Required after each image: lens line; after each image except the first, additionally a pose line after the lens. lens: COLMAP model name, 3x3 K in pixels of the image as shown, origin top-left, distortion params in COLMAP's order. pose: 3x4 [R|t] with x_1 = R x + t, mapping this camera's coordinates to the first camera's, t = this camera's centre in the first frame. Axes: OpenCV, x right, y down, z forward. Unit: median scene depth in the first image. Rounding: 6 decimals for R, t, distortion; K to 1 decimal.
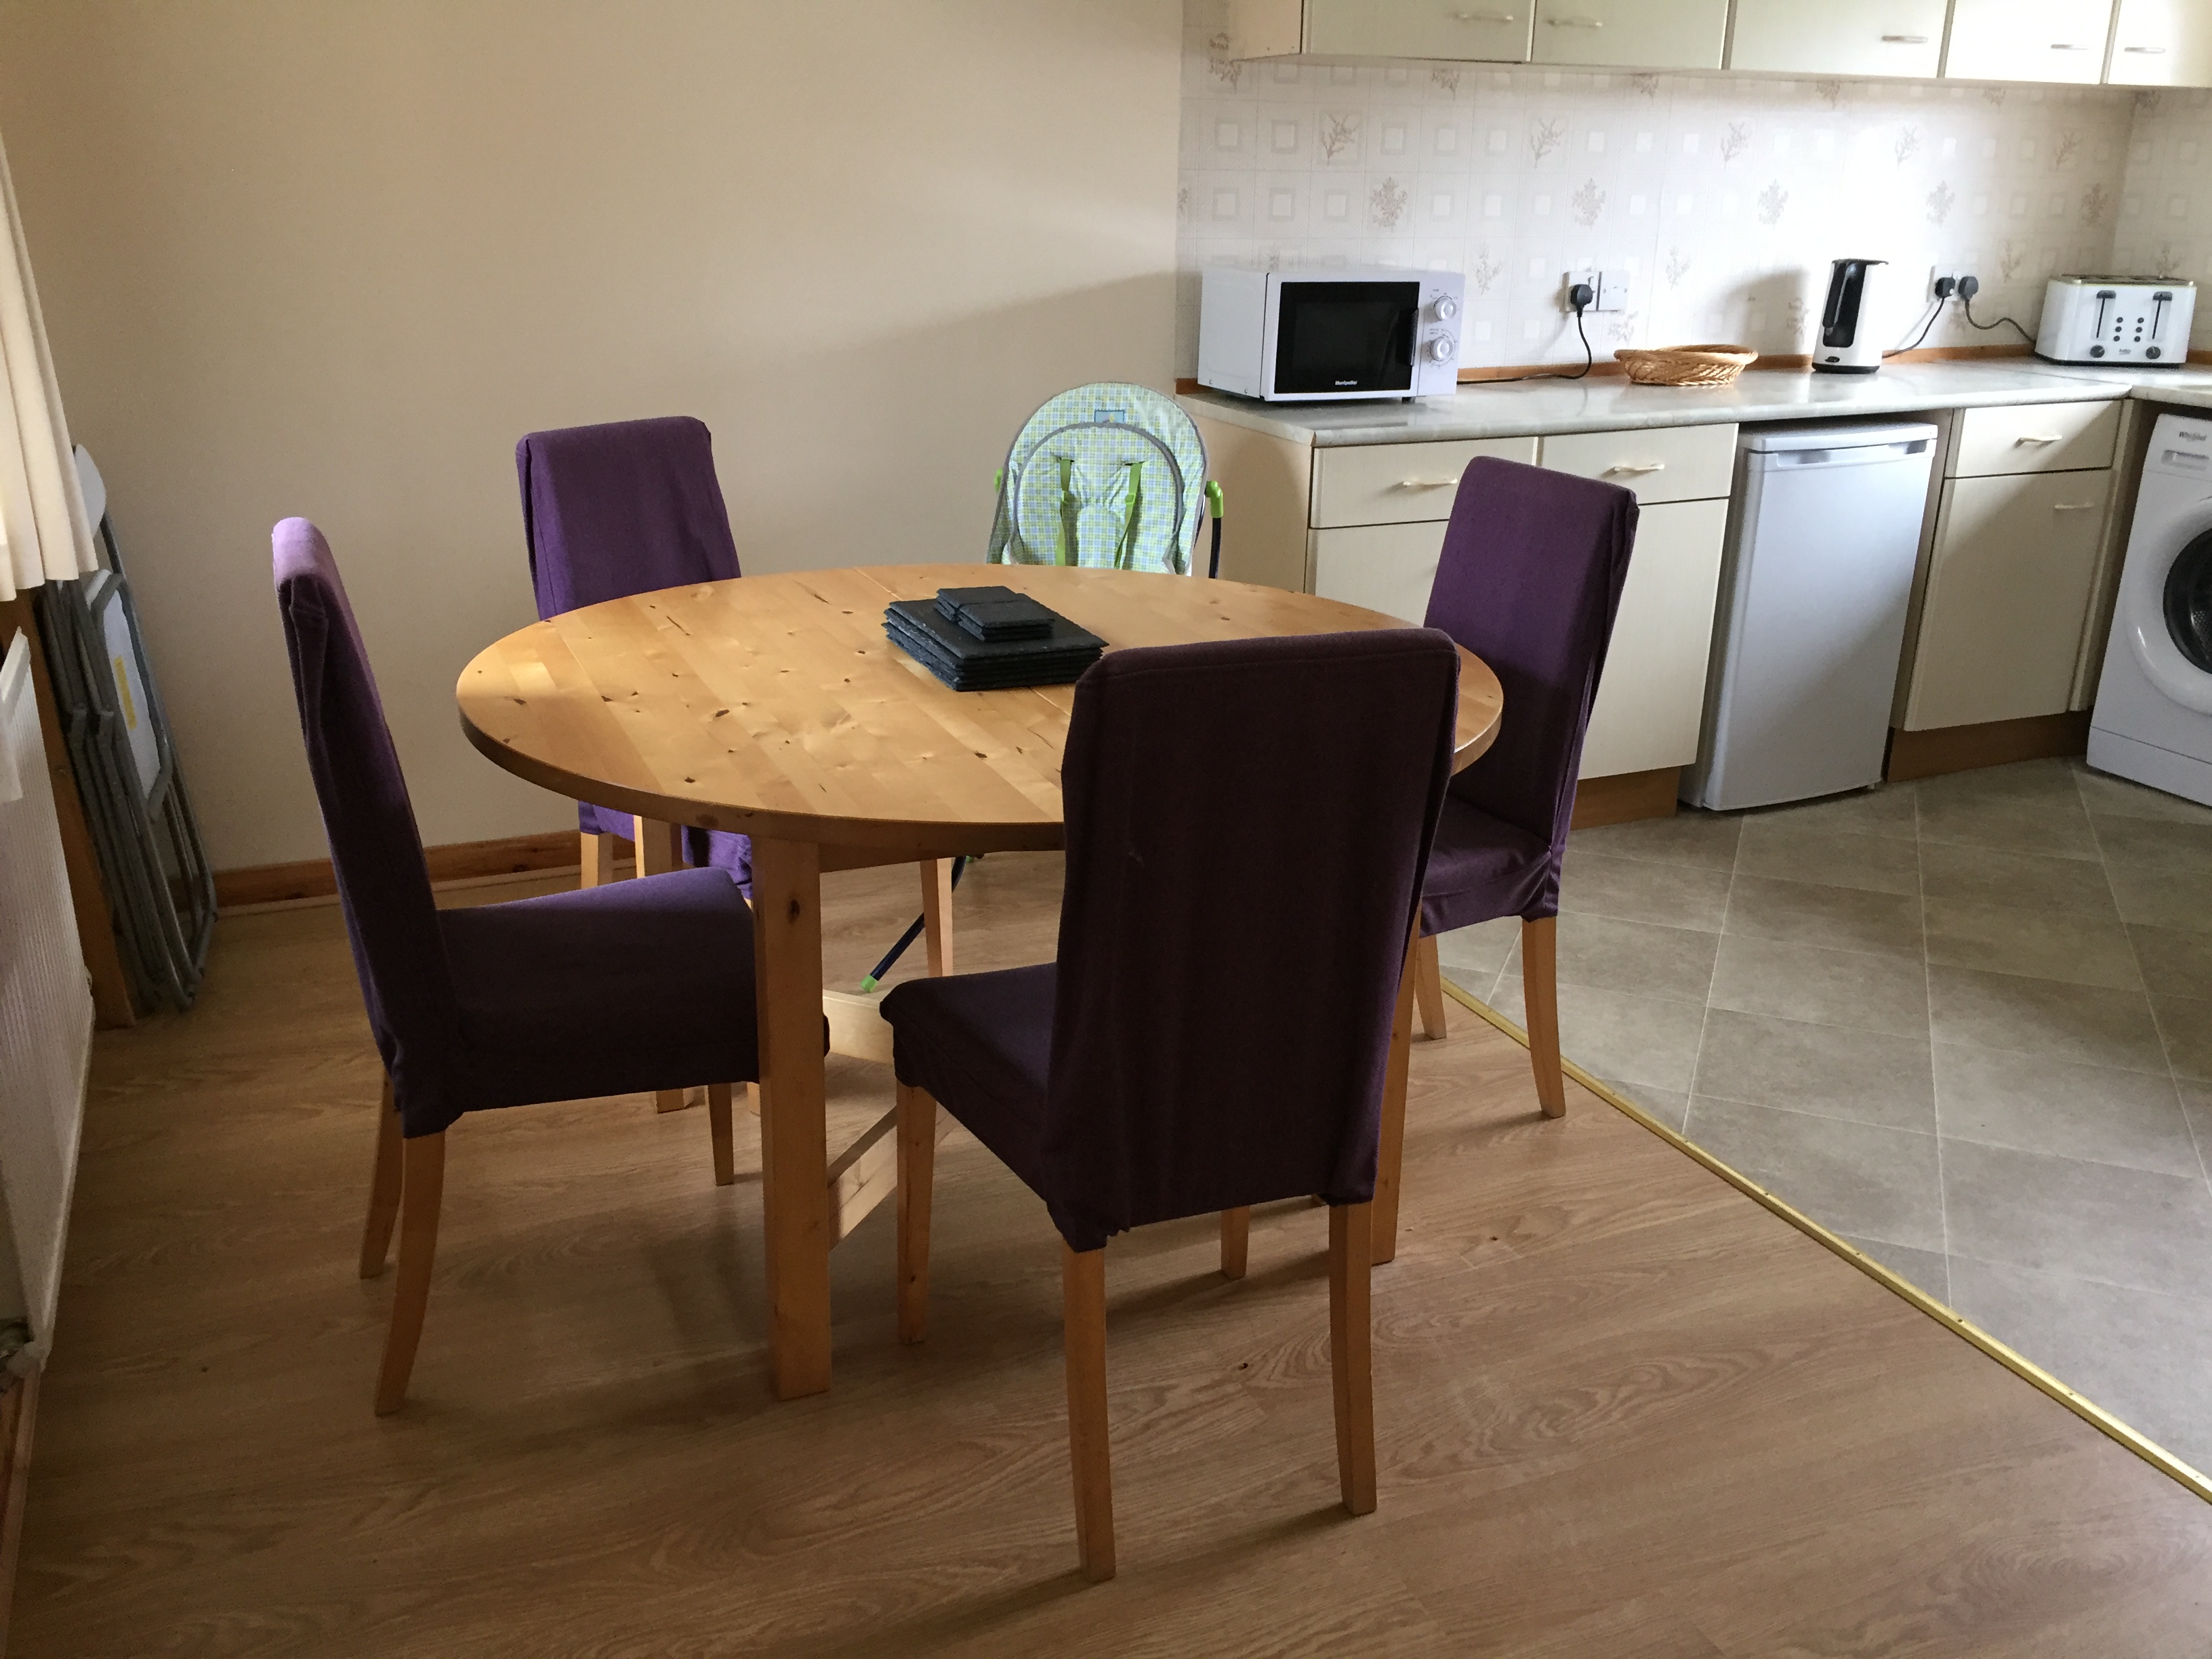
lens RADIAL K [[1879.4, 0, 1106.0], [0, 1879.4, 829.5], [0, 0, 1]] dist [0.102207, -0.154696]
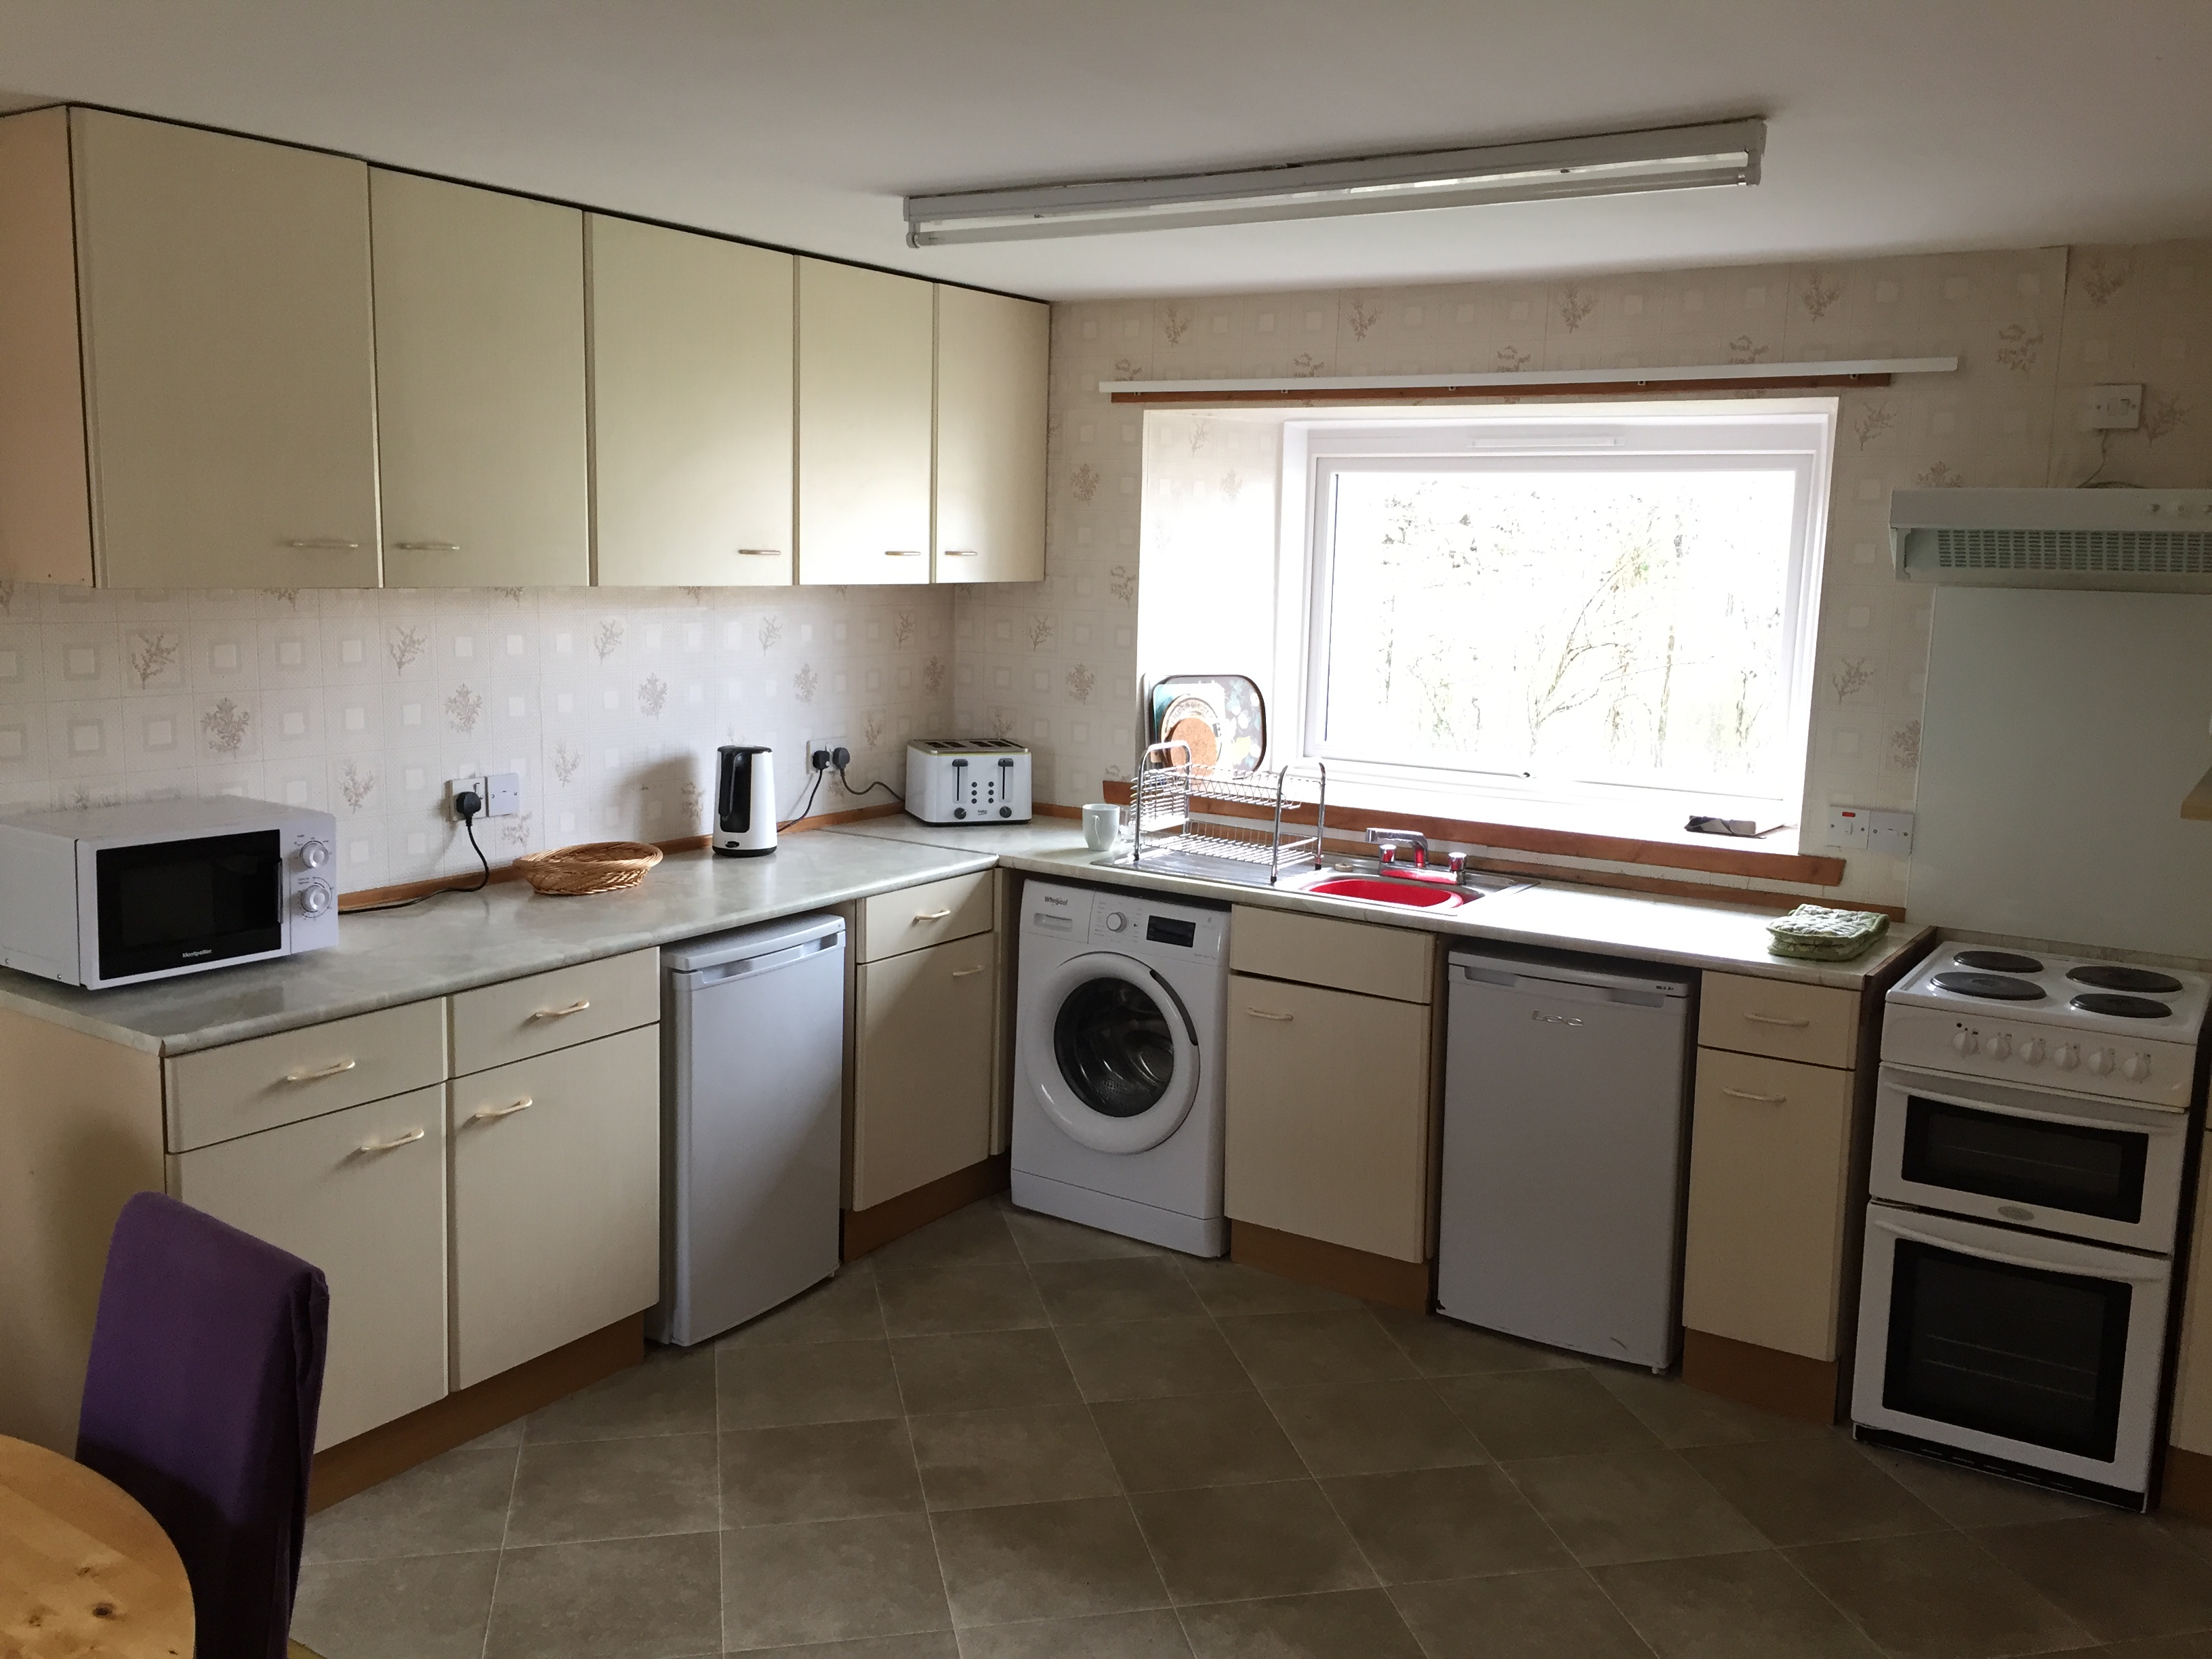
lens RADIAL K [[1879.4, 0, 1106.0], [0, 1879.4, 829.5], [0, 0, 1]] dist [0.102207, -0.154696]
pose [[0.838030, -0.071771, 0.540883, 0.010955], [0.160050, 0.980039, -0.117933, -0.111896], [-0.521622, 0.185399, 0.832789, 0.075904]]
